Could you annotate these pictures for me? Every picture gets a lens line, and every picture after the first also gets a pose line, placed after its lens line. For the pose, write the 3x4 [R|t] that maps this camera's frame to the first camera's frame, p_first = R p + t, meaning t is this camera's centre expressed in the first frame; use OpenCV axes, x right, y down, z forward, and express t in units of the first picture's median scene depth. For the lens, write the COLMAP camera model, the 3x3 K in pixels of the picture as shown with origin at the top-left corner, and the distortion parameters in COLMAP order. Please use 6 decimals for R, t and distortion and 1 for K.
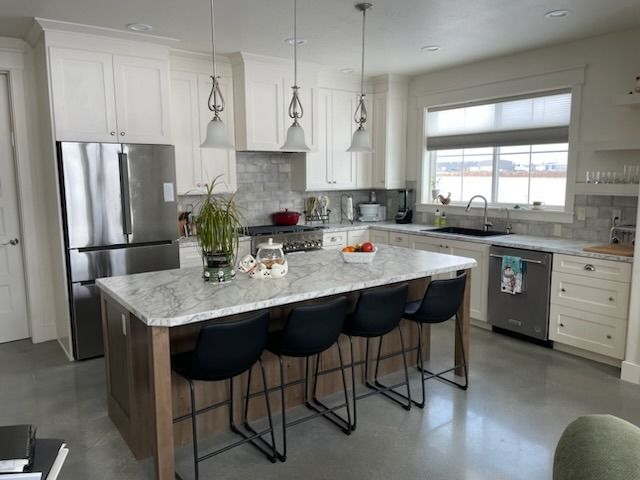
lens RADIAL K [[483.1, 0, 320.2], [0, 483.1, 240.0], [0, 0, 1]] dist [0.007792, 0.000917]
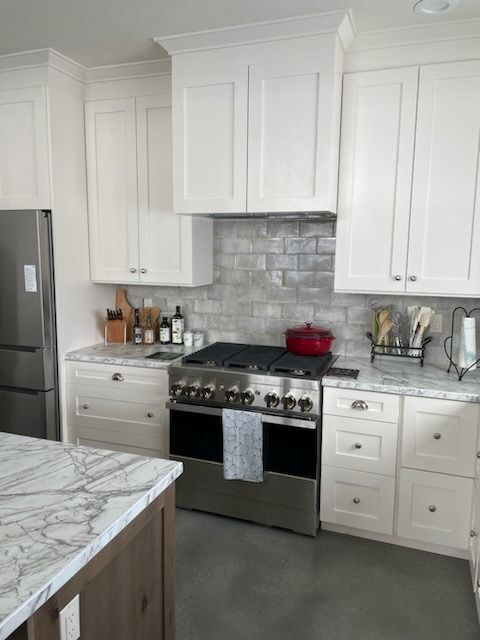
lens RADIAL K [[483.1, 0, 240.3], [0, 483.1, 319.1], [0, 0, 1]] dist [0.007792, 0.000917]
pose [[0.547620, 0.133445, -0.826018, 0.321380], [-0.129273, 0.988841, 0.074046, -0.097814], [0.826681, 0.066233, 0.558759, 0.647323]]
